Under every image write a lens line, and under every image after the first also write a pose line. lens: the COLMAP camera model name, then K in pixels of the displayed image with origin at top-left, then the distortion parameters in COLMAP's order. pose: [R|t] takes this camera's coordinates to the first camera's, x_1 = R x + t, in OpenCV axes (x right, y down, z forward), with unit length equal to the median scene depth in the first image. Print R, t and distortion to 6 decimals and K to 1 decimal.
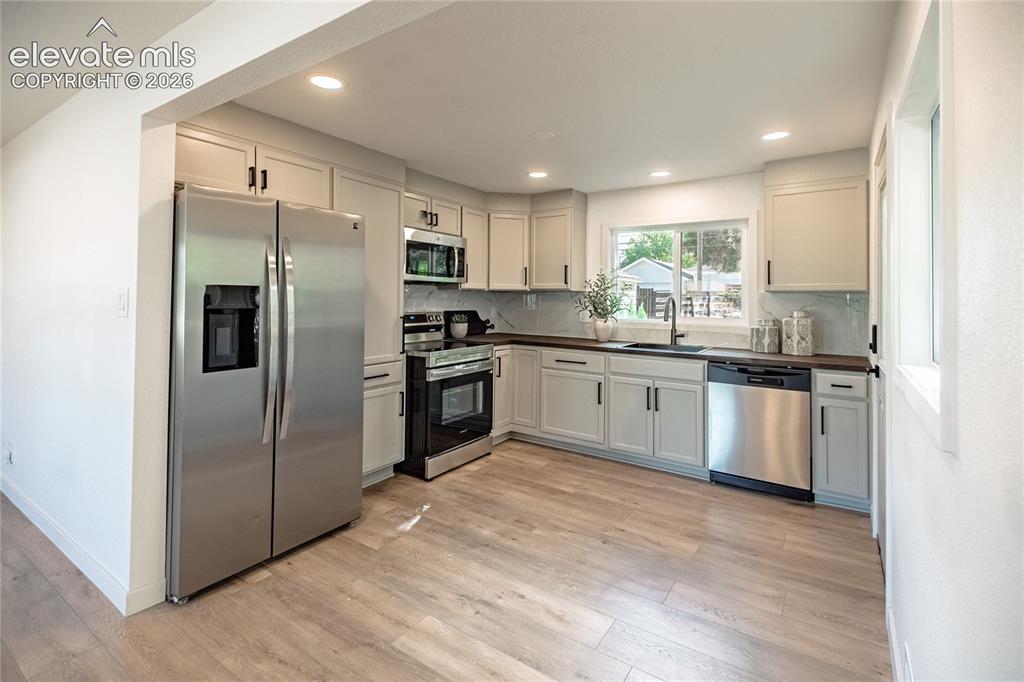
lens RADIAL K [[477.5, 0, 508.3], [0, 477.5, 294.5], [0, 0, 1]] dist [0.022953, 0.000179]
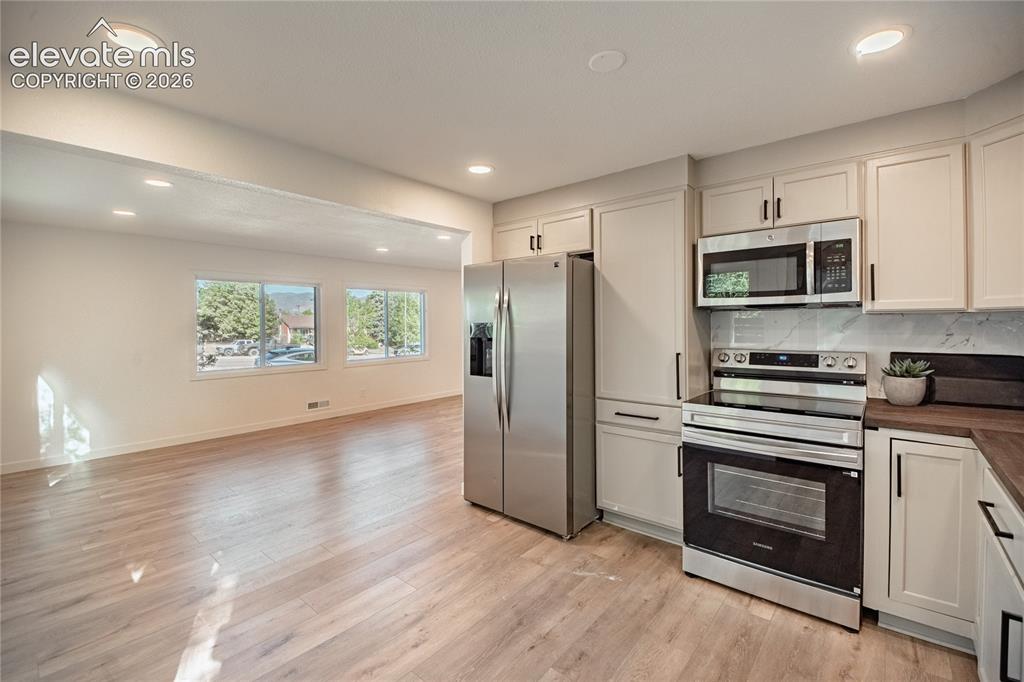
lens RADIAL K [[437.4, 0, 510.6], [0, 437.4, 325.9], [0, 0, 1]] dist [-0.000735, -0.000160]
pose [[-0.104463, -0.007412, -0.994501, 0.533908], [0.014047, 0.999861, -0.008927, 0.003211], [0.994430, -0.014903, -0.104344, 0.786643]]
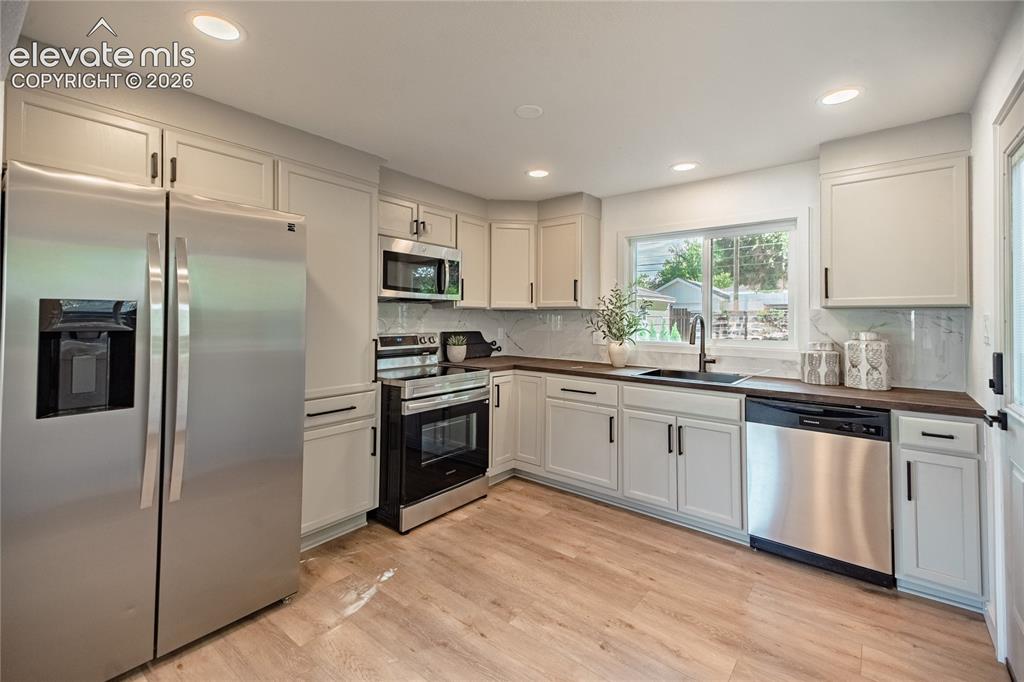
lens RADIAL K [[446.3, 0, 515.5], [0, 446.3, 313.2], [0, 0, 1]] dist [0.048788, -0.015279]
pose [[0.997102, -0.004364, -0.075951, 0.090169], [0.003971, 0.999978, -0.005320, 0.005204], [0.075972, 0.005003, 0.997097, 0.215242]]
